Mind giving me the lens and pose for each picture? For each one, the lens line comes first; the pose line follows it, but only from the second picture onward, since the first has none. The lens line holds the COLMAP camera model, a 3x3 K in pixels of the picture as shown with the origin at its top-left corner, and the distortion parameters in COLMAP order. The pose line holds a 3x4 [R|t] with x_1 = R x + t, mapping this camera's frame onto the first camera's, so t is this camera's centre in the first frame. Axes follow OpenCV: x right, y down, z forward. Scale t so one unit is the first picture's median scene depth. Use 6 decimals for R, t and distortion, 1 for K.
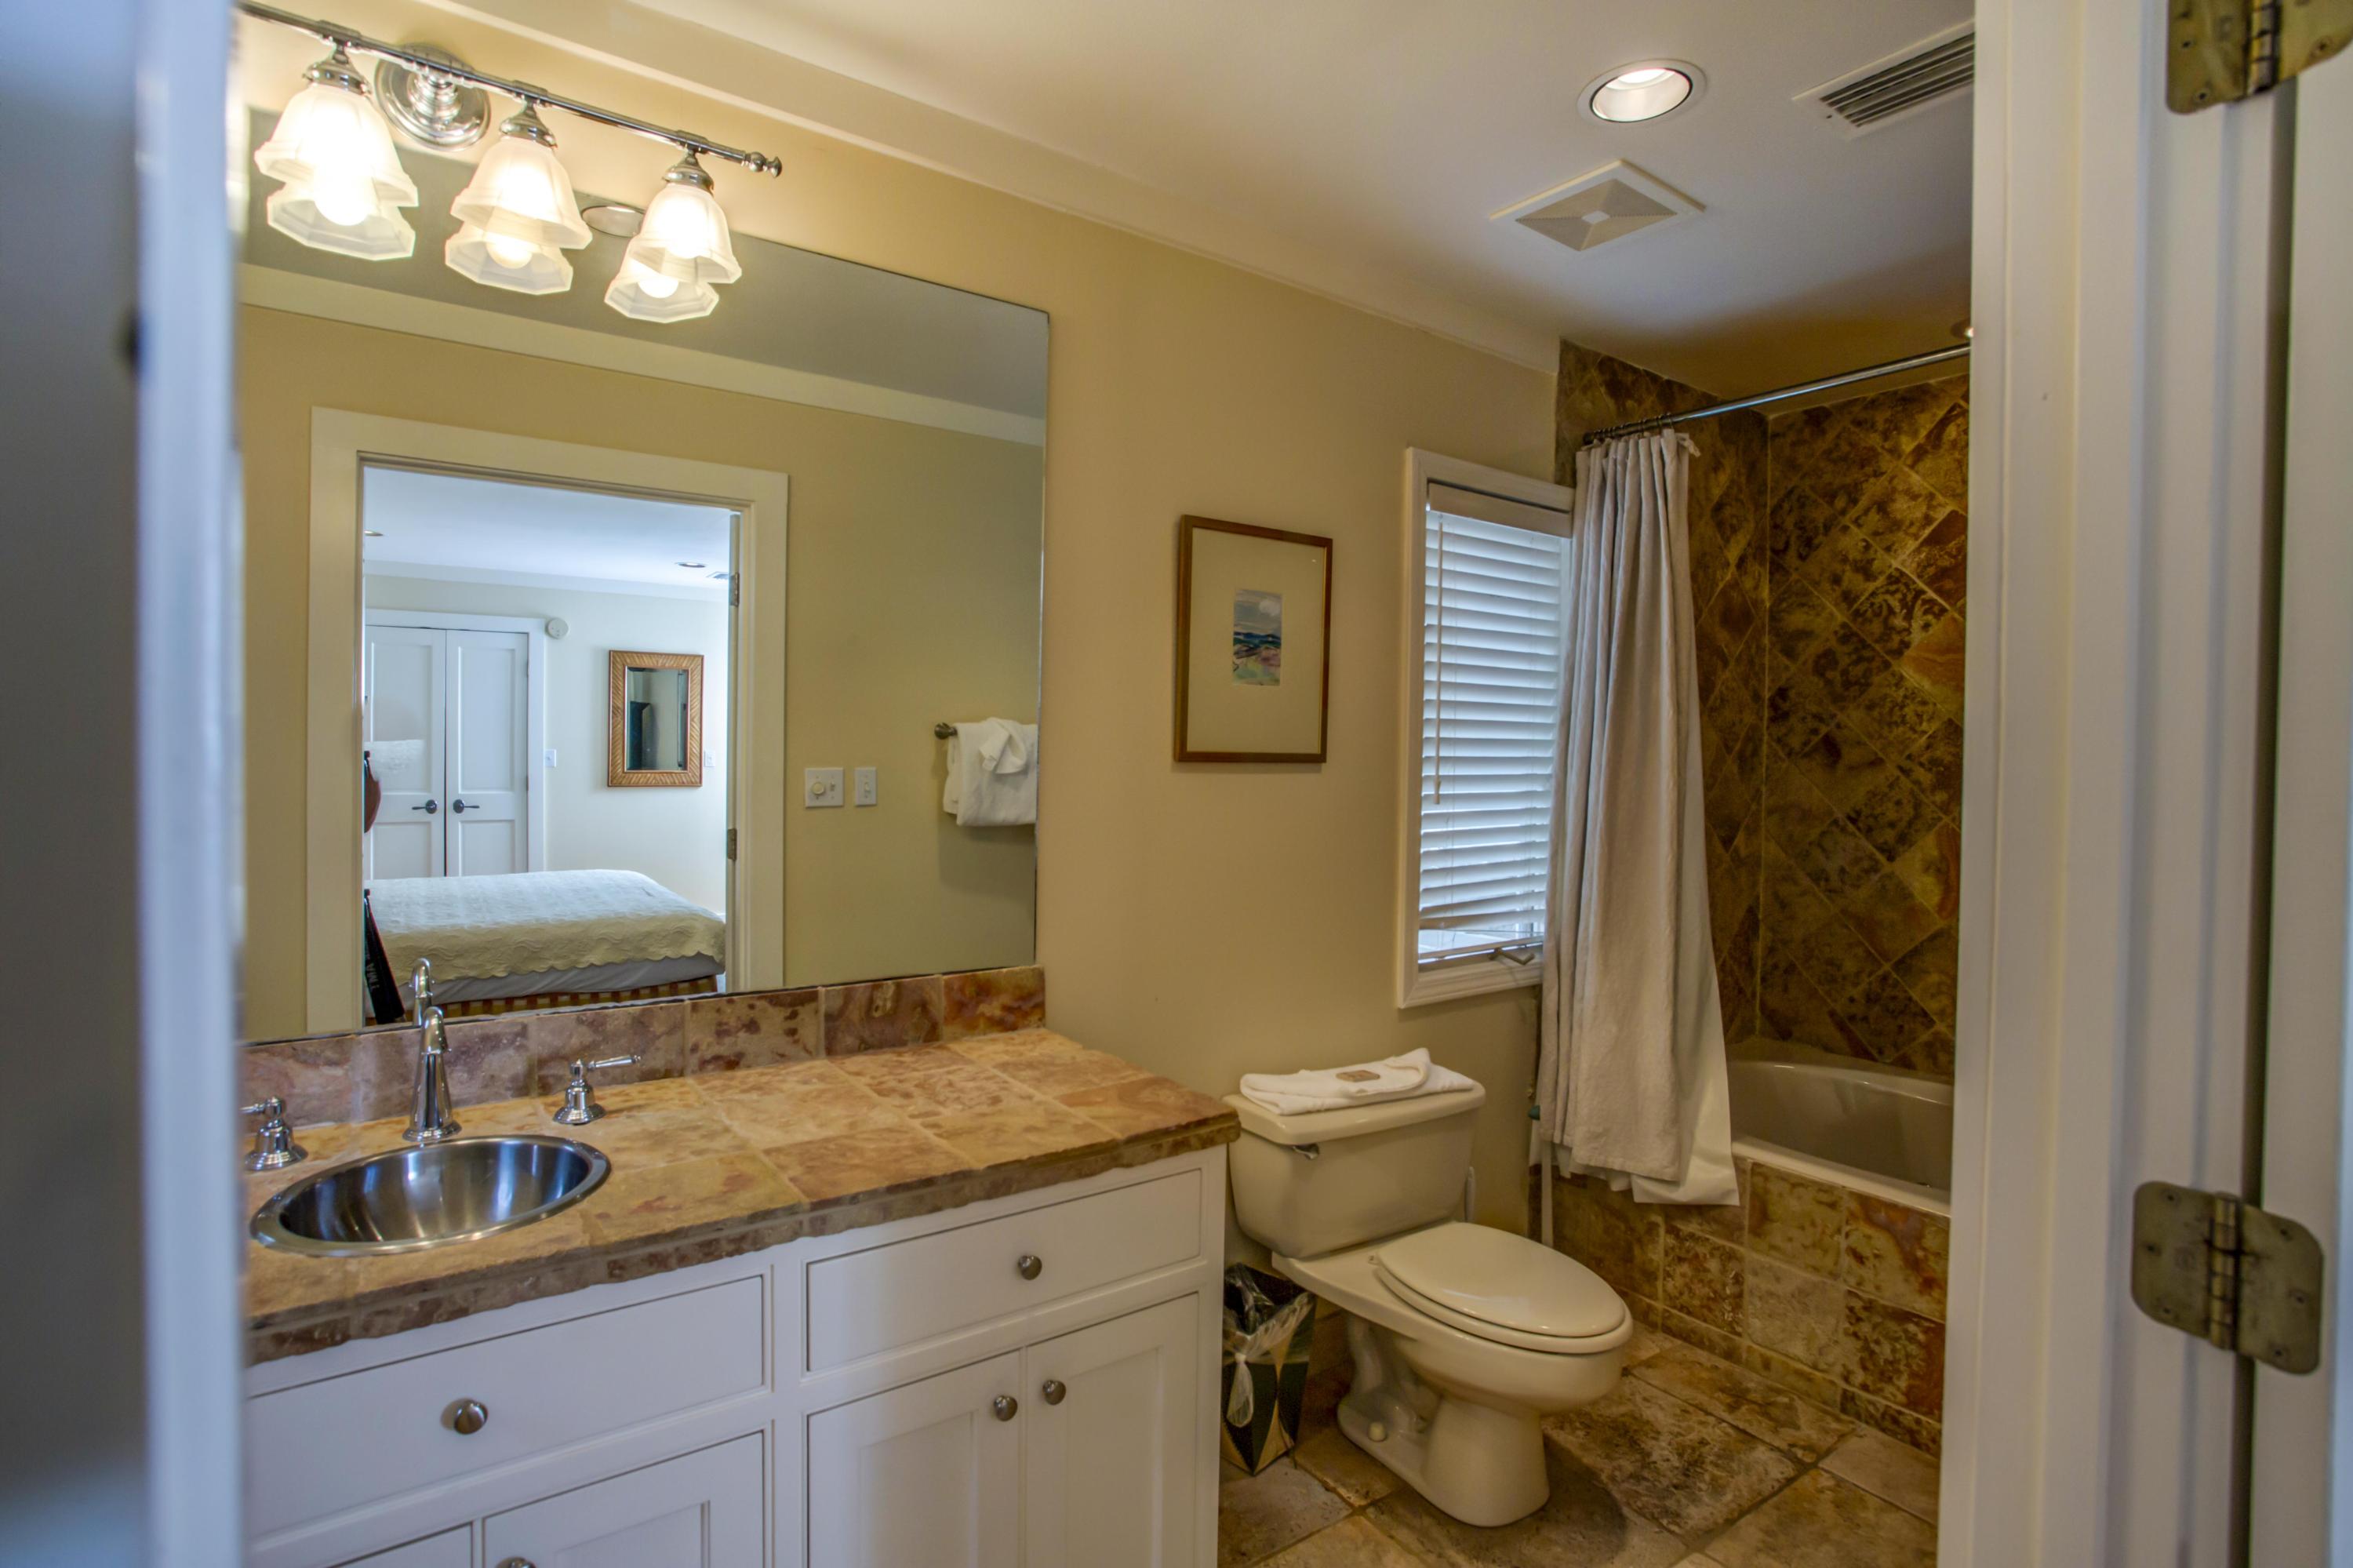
lens RADIAL K [[1135.1, 0, 1176.5], [0, 1135.1, 784.0], [0, 0, 1]] dist [-0.025933, 0.000485]
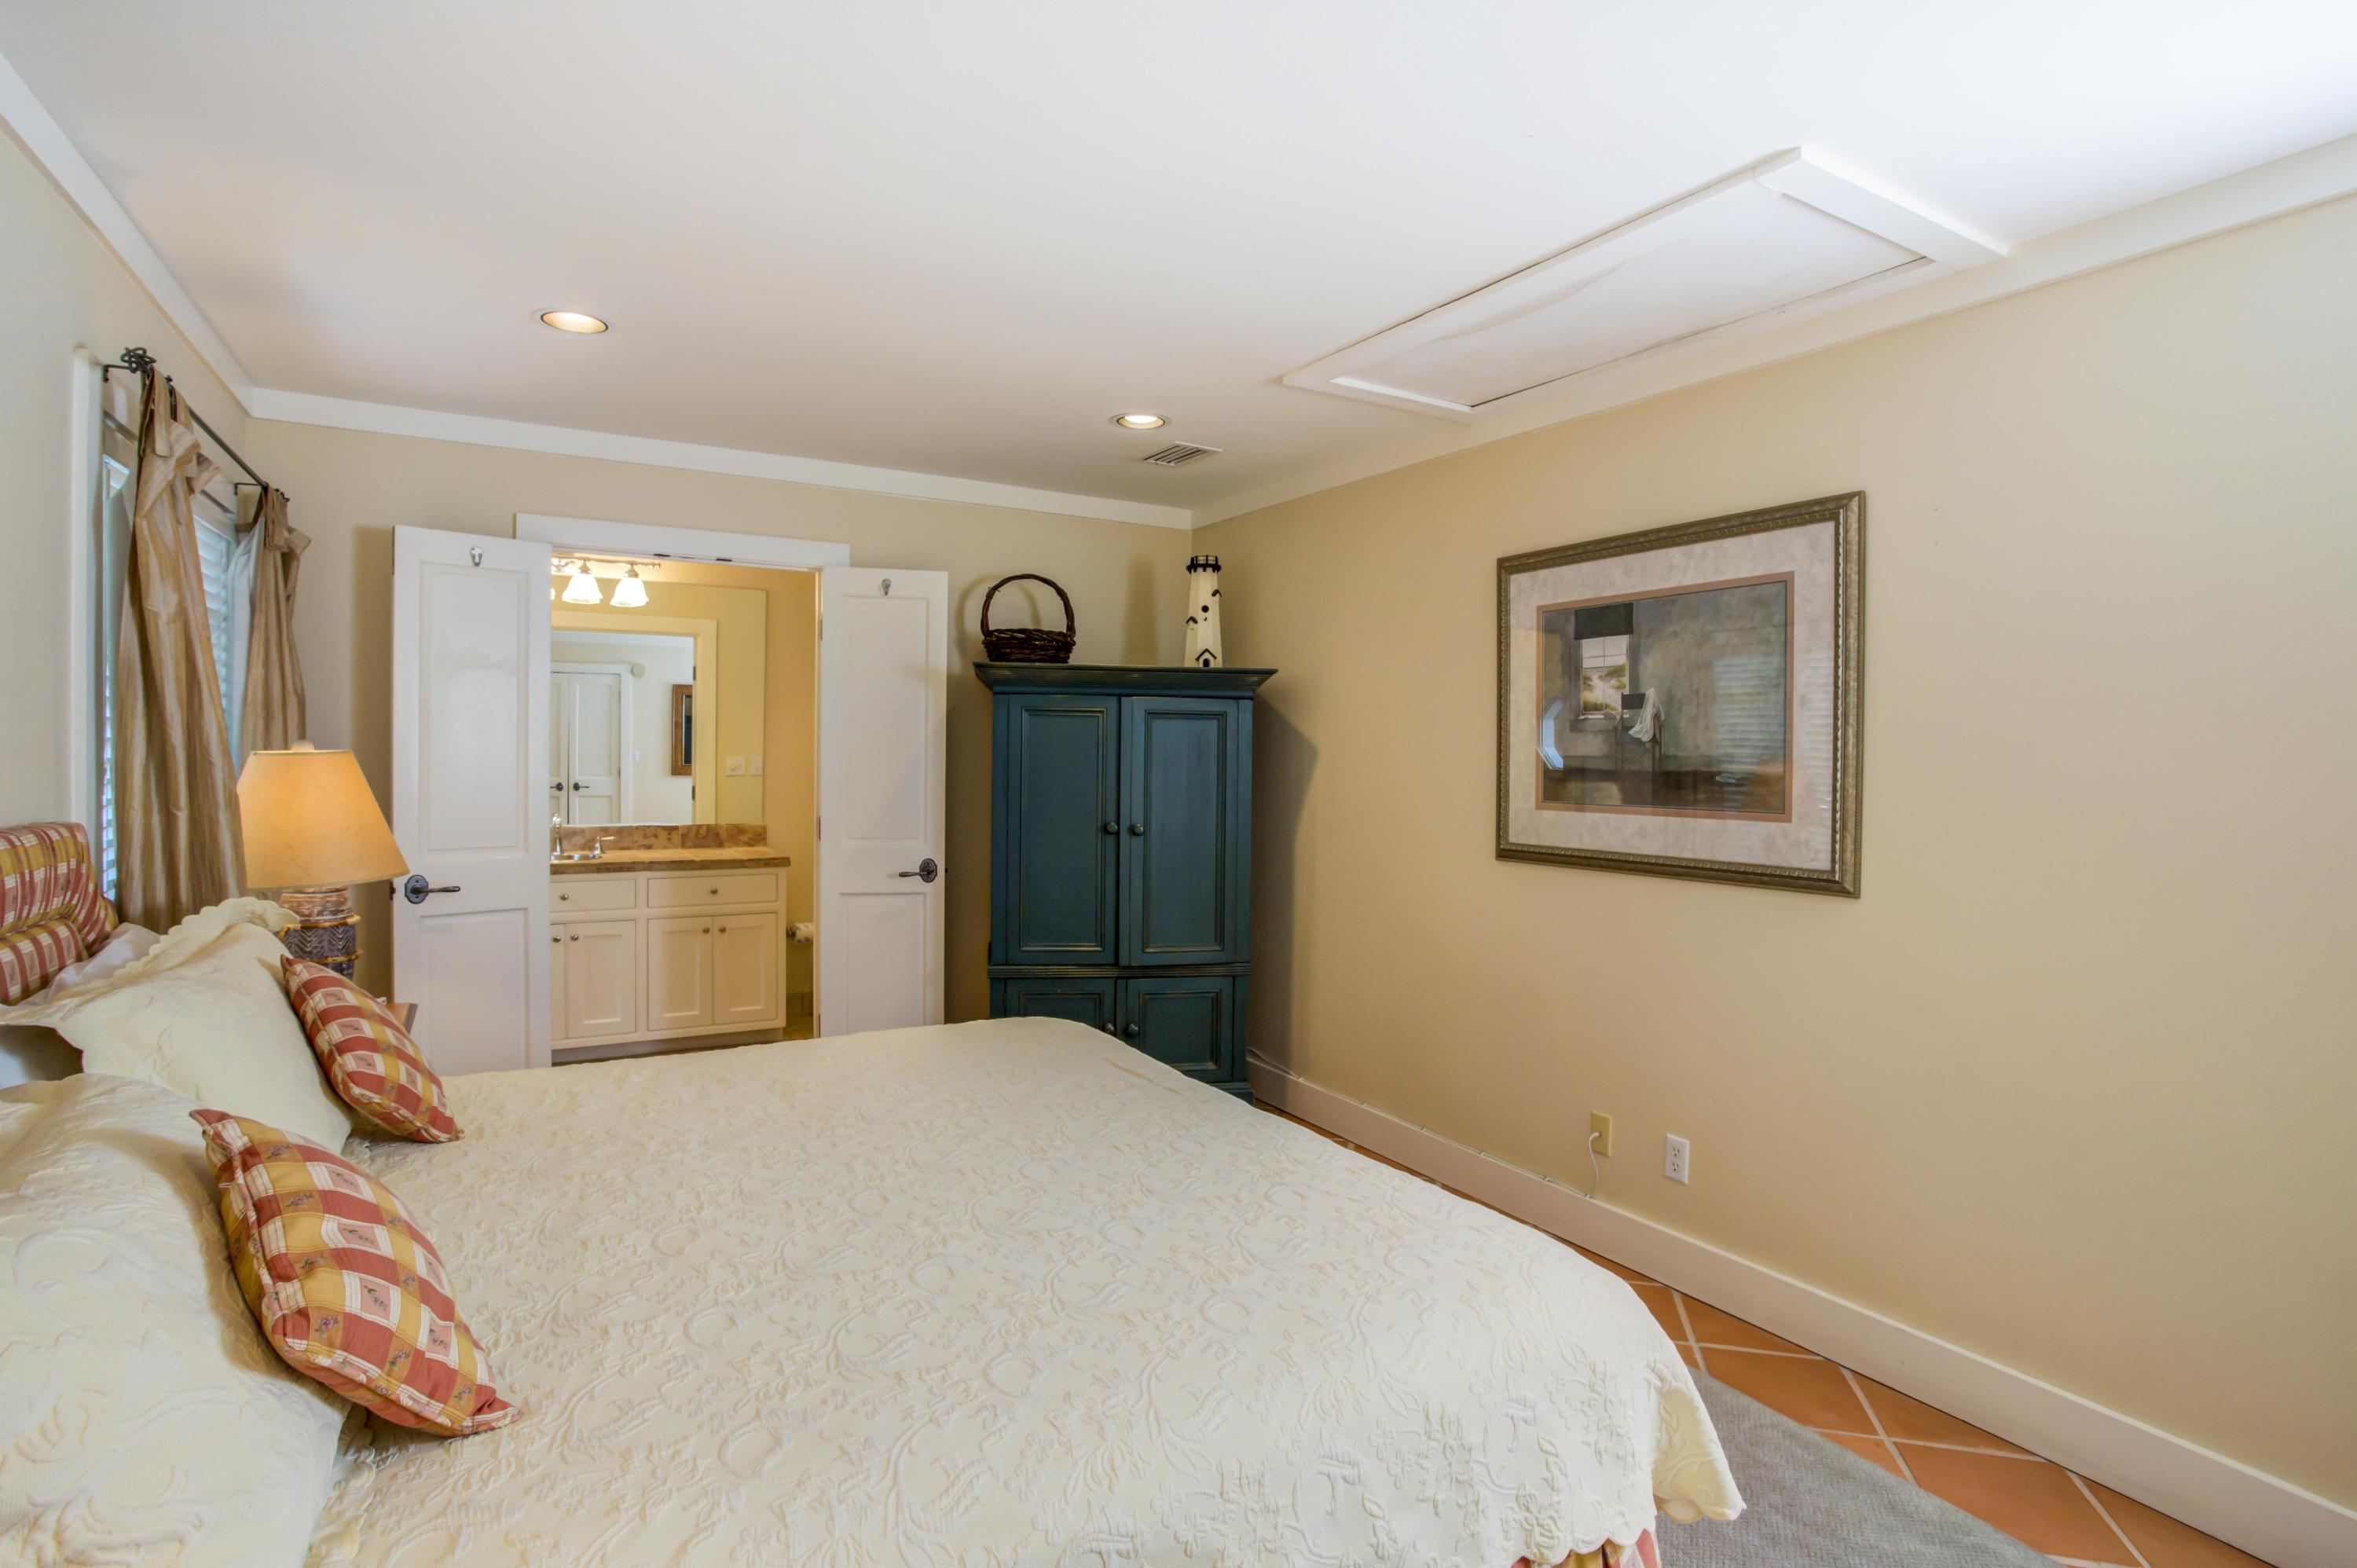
lens RADIAL K [[1153.8, 0, 1178.5], [0, 1153.8, 784.0], [0, 0, 1]] dist [-0.028261, 0.000092]
pose [[0.995726, 0.003968, -0.092268, 0.705681], [-0.004435, 0.999978, -0.004858, 0.042741], [0.092247, 0.005247, 0.995722, -1.049864]]
